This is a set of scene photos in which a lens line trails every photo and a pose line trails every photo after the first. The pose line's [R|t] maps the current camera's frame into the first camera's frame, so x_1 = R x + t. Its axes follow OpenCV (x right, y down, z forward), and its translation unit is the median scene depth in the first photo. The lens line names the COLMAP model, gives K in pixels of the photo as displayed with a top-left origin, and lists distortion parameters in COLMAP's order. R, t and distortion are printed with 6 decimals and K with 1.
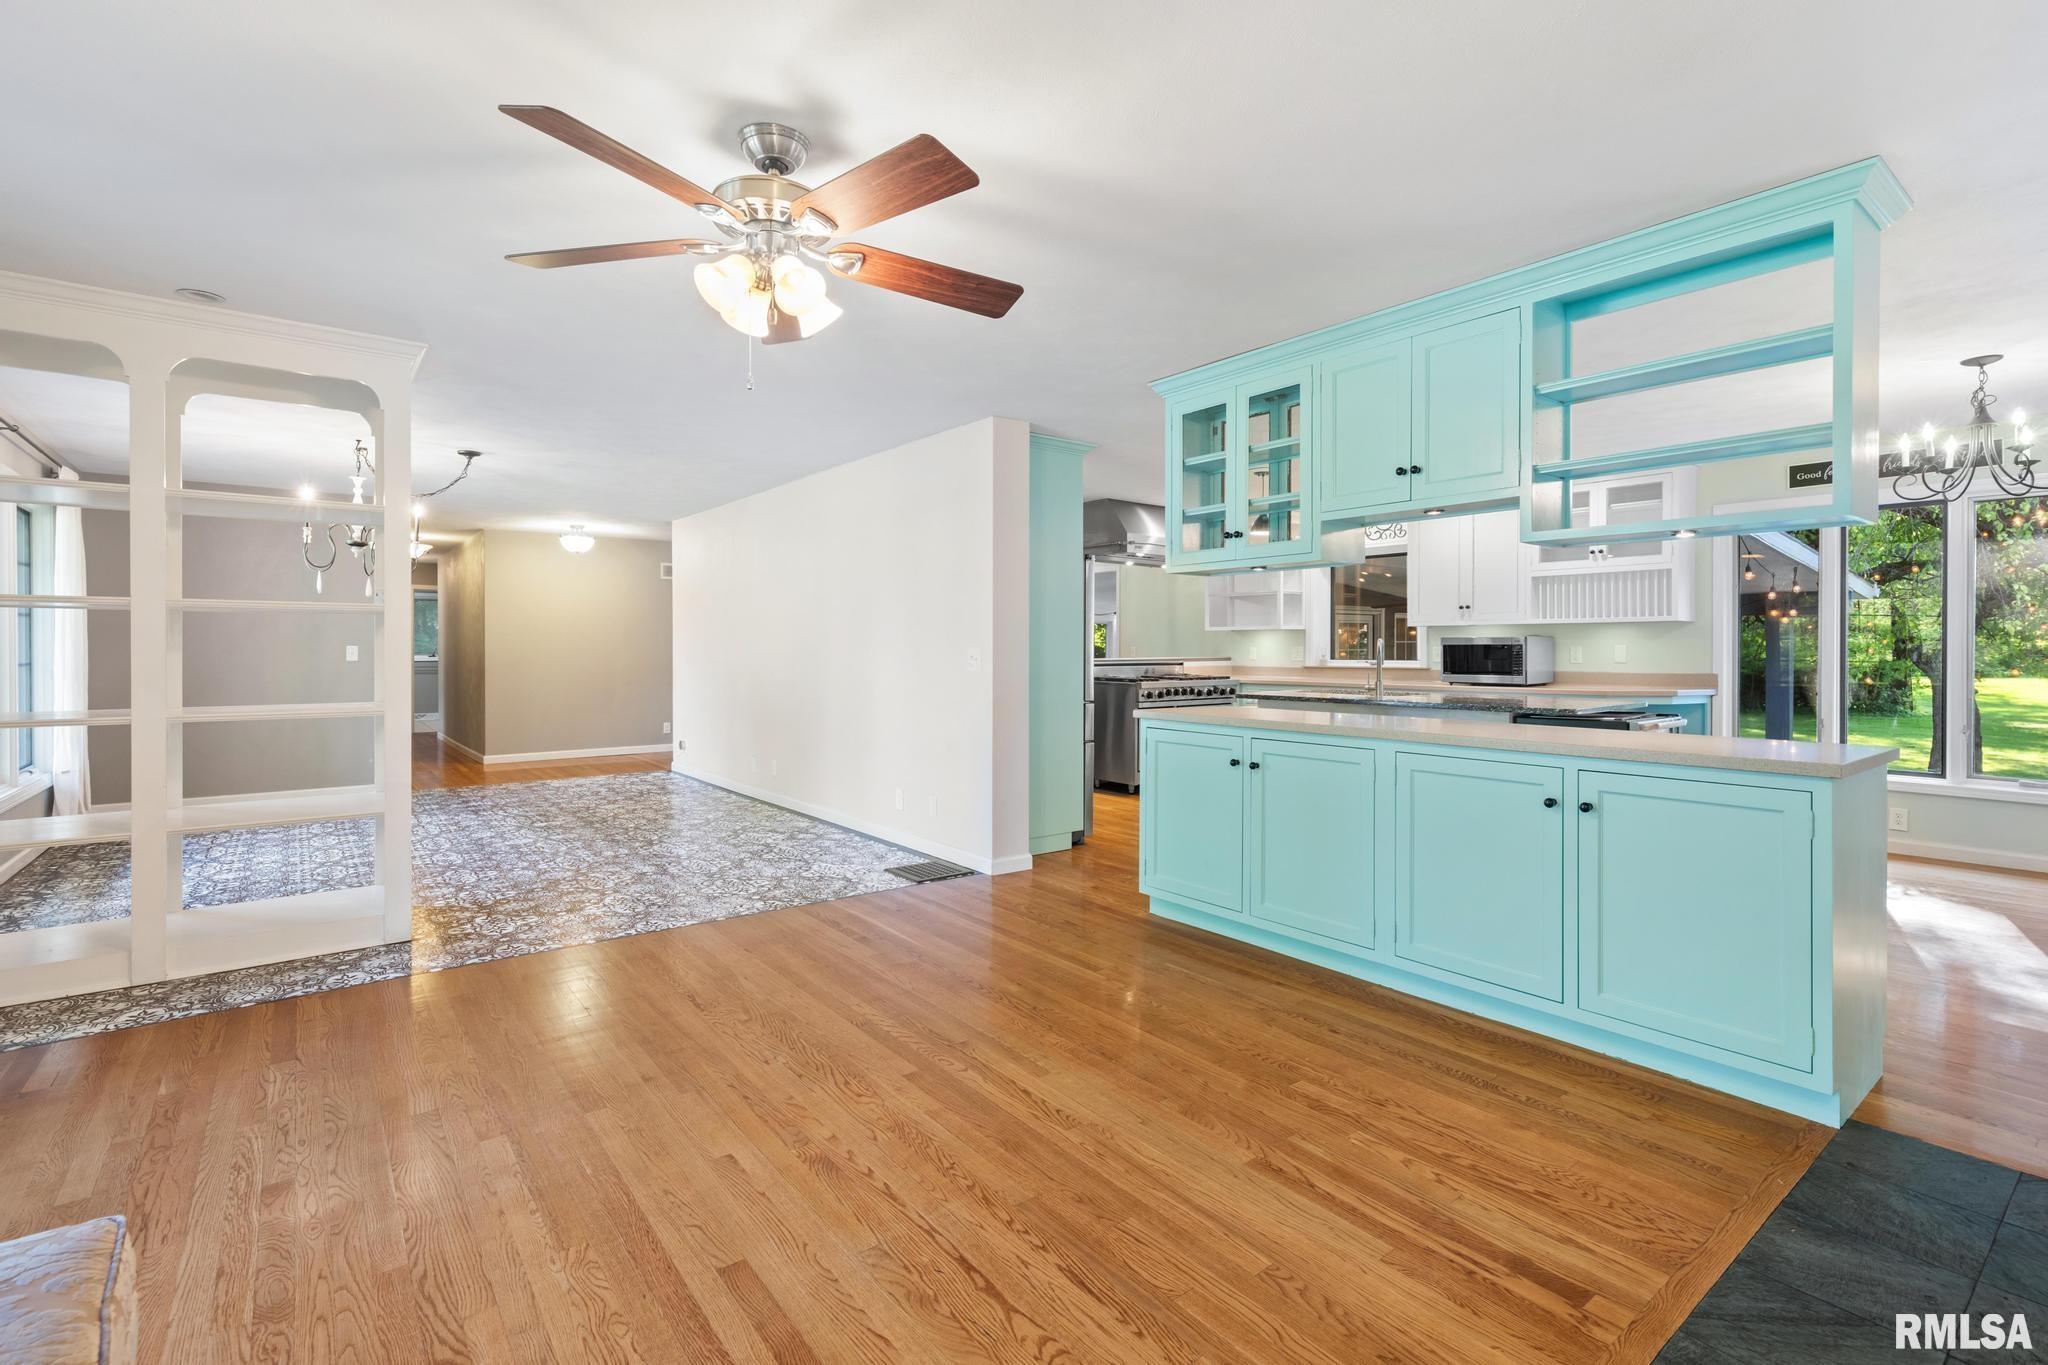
lens RADIAL K [[935.5, 0, 1023.2], [0, 935.5, 666.2], [0, 0, 1]] dist [0.002937, -0.000031]
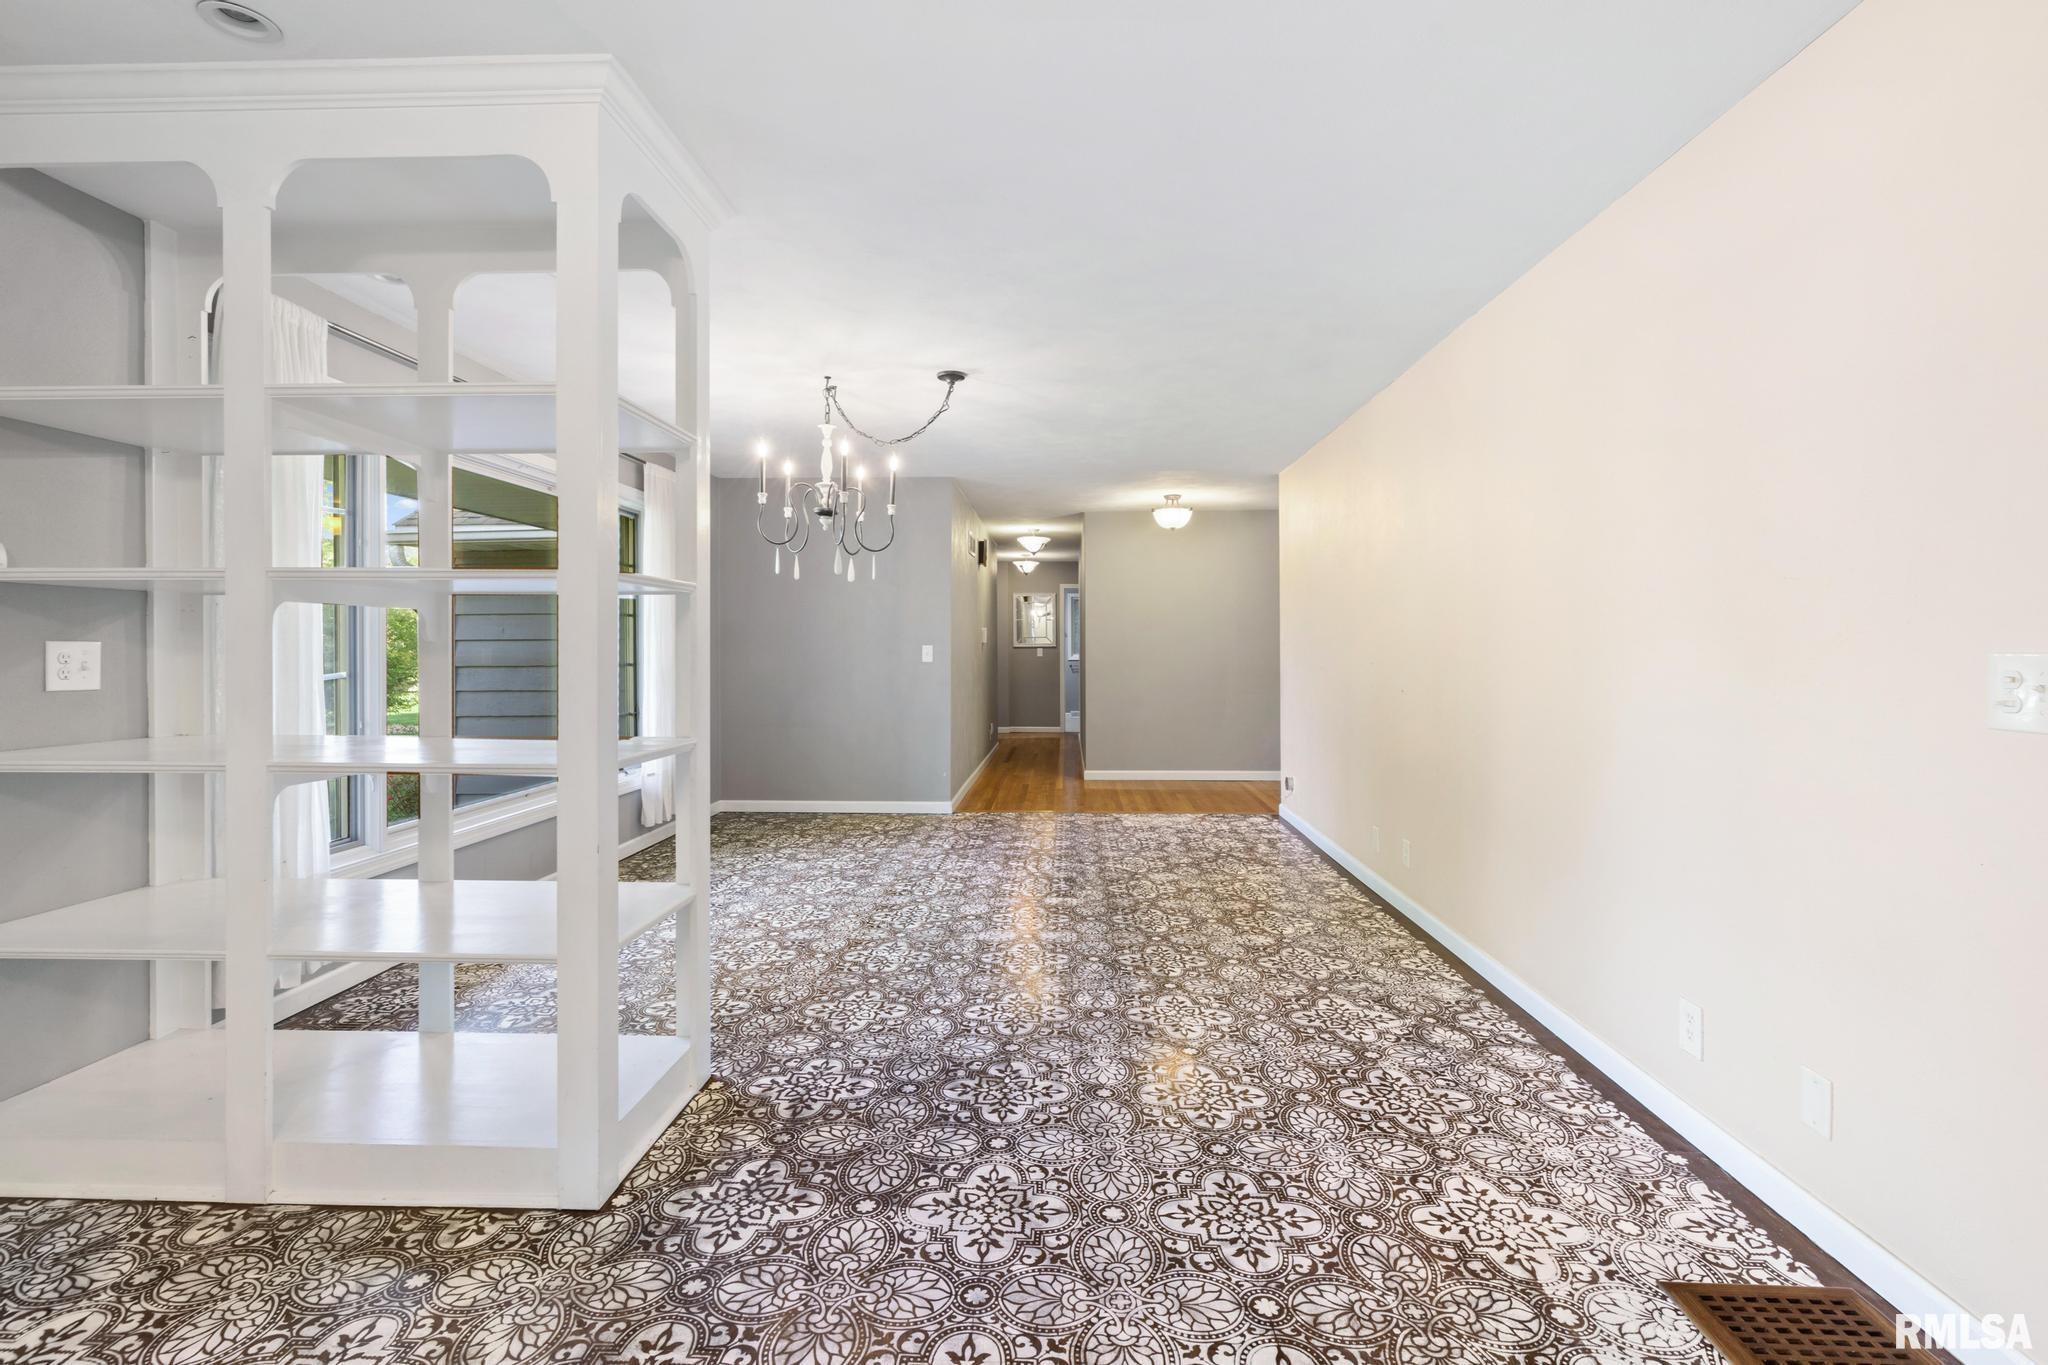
lens RADIAL K [[935.5, 0, 1009.0], [0, 935.5, 655.4], [0, 0, 1]] dist [0.002937, -0.000031]
pose [[0.759502, 0.001956, -0.650502, -0.074736], [-0.008412, 0.999941, -0.006815, -0.007471], [0.650451, 0.010648, 0.759474, 0.395163]]
